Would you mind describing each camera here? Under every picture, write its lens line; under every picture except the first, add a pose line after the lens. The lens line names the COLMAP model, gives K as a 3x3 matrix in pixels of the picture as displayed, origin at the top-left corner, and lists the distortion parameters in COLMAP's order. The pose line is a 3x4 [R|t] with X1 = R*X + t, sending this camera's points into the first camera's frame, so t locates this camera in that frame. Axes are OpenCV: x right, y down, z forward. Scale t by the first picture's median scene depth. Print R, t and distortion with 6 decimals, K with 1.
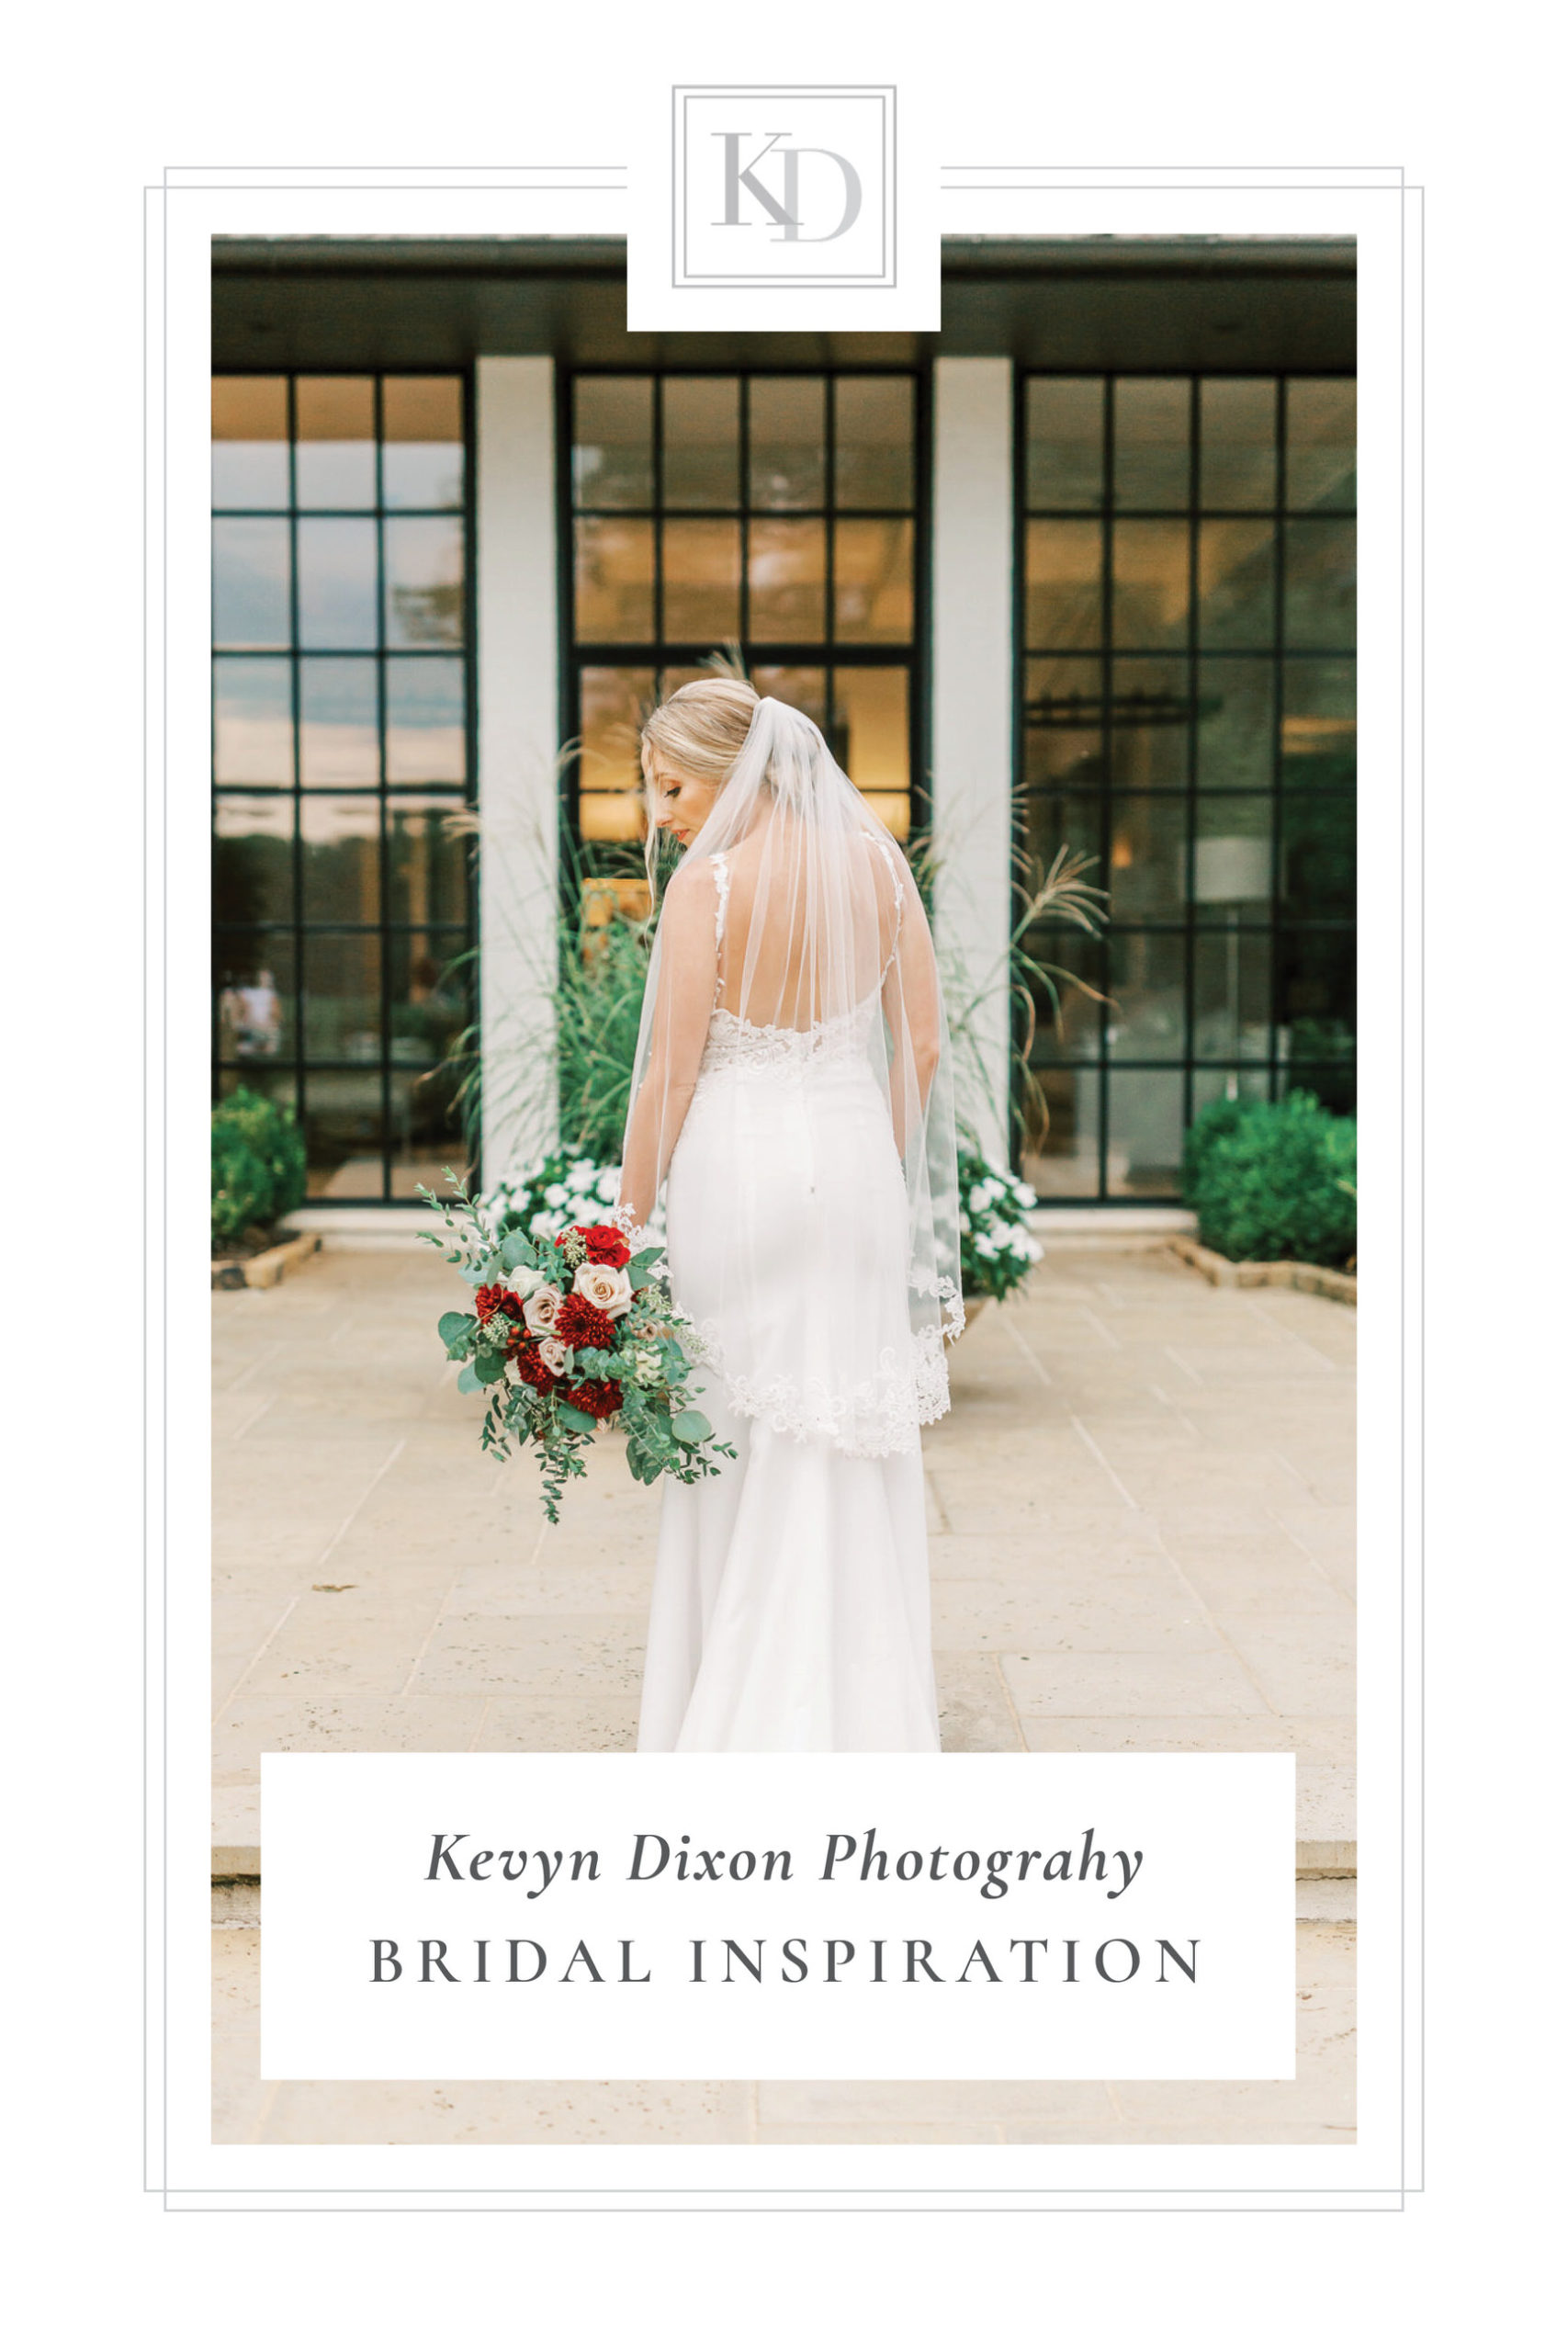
lens RADIAL K [[3127.4, 0, 659.8], [0, 3127.4, 1298.6], [0, 0, 1]] dist [0.010776, -0.019174]
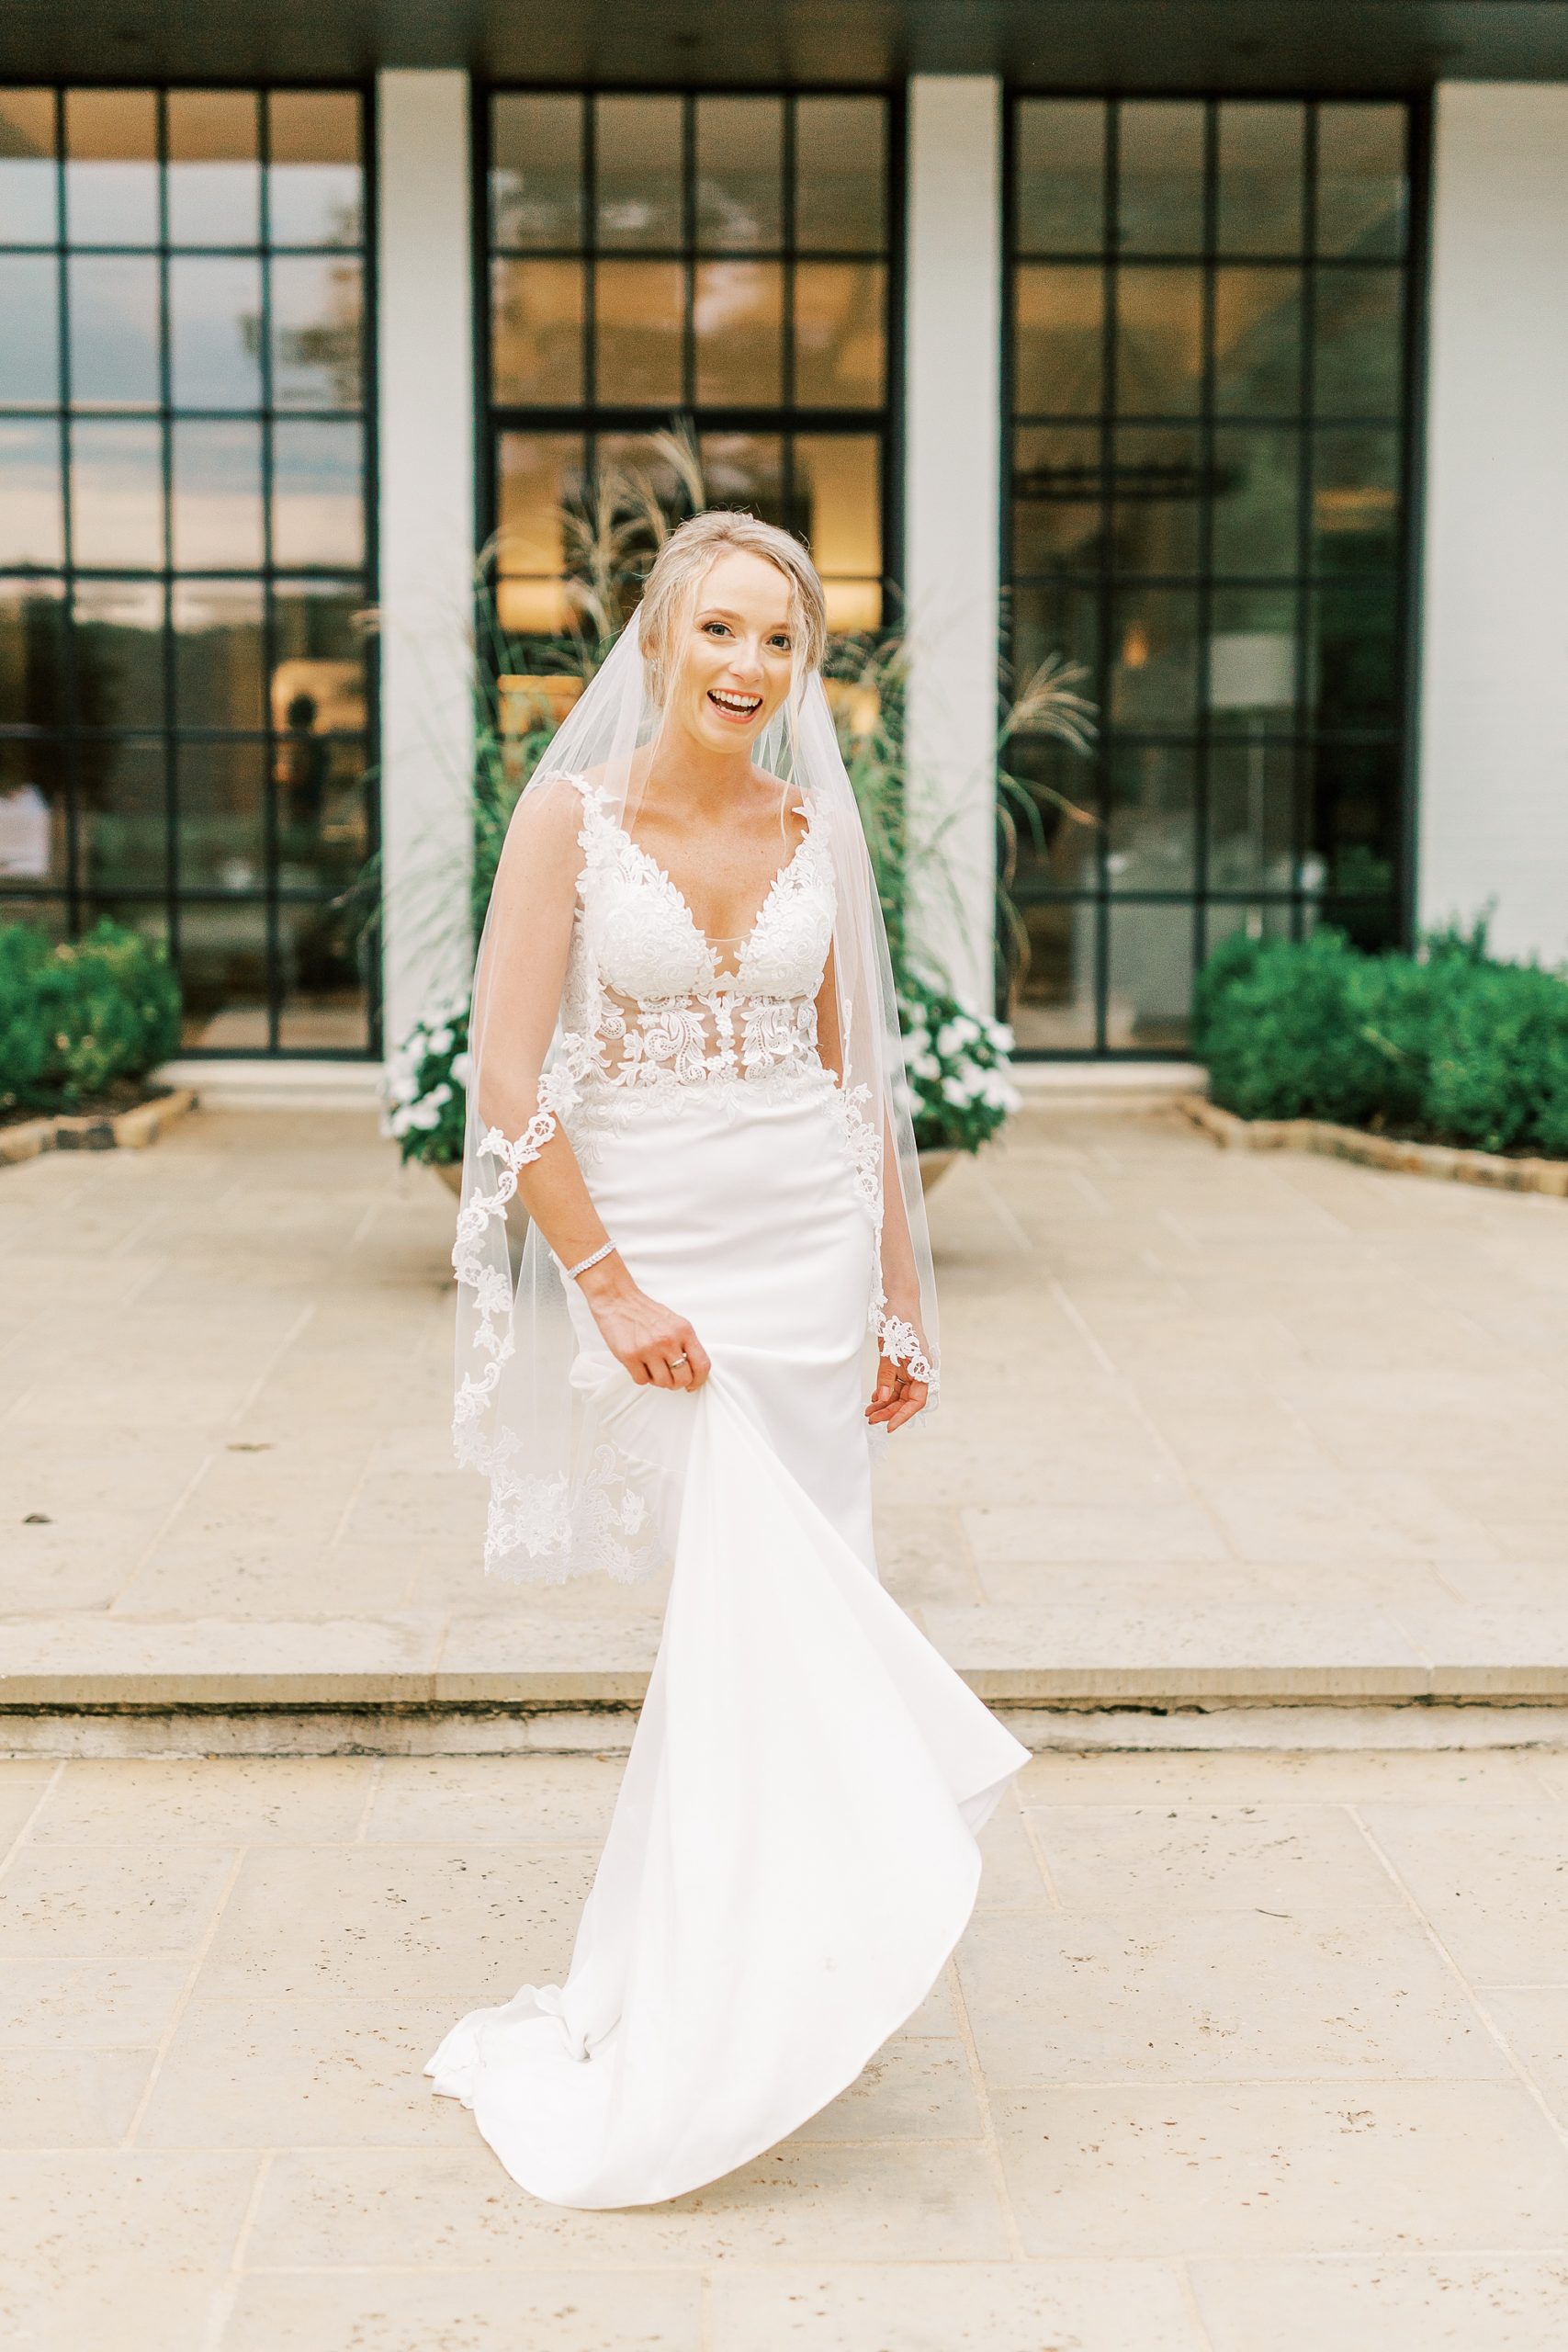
lens RADIAL K [[3116.6, 0, 692.1], [0, 3116.6, 1171.4], [0, 0, 1]] dist [0.008095, 0.001135]
pose [[0.999635, 0.001054, 0.026978, 0.004810], [-0.001553, 0.999828, 0.018478, -0.014320], [-0.026953, -0.018513, 0.999465, 0.135760]]
